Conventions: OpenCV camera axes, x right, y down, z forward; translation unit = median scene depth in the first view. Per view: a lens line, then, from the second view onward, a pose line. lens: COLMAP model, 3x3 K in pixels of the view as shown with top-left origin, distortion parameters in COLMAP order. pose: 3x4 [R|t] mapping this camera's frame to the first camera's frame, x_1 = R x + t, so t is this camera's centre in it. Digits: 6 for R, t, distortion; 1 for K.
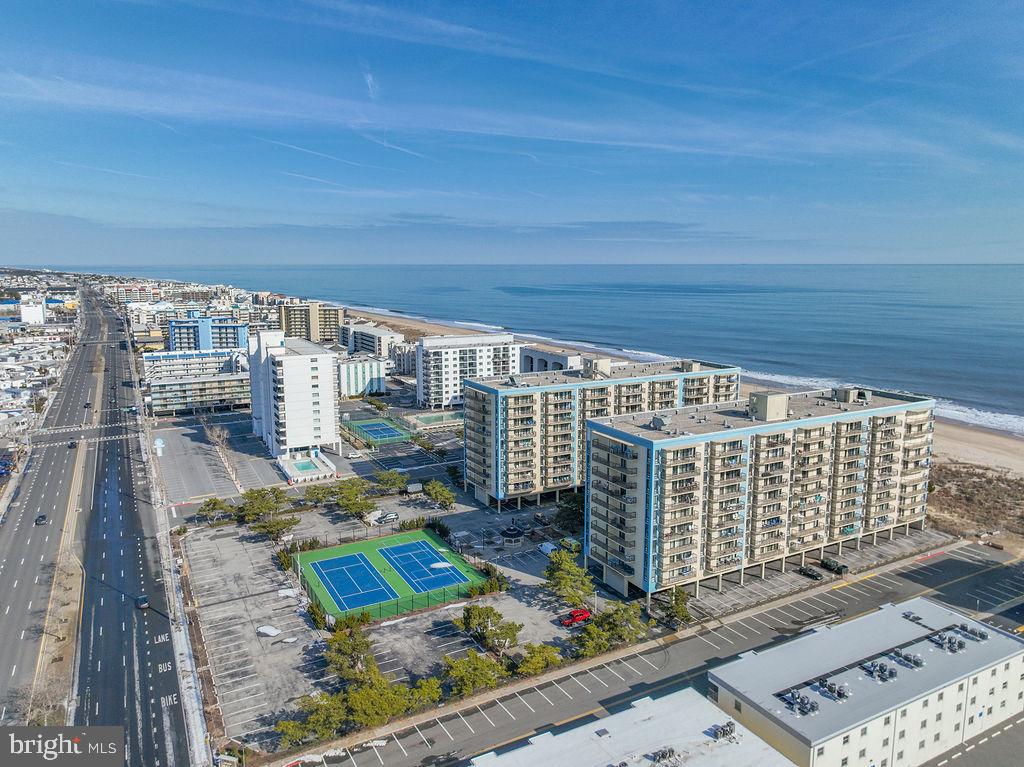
lens RADIAL K [[735.6, 0, 469.0], [0, 735.6, 382.9], [0, 0, 1]] dist [0.002180, -0.002083]
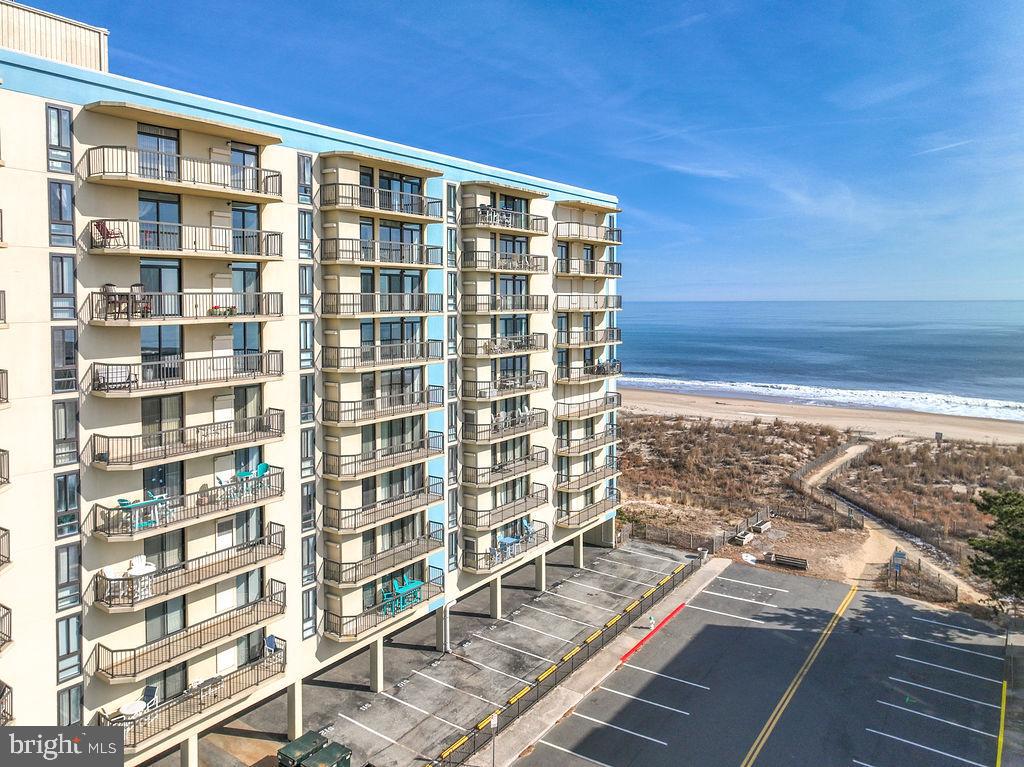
lens RADIAL K [[735.6, 0, 510.8], [0, 735.6, 378.8], [0, 0, 1]] dist [0.002180, -0.002083]
pose [[0.877371, -0.036330, 0.478435, 0.417343], [0.071811, 0.995841, -0.056070, 0.139715], [-0.474409, 0.083551, 0.876331, 0.729798]]
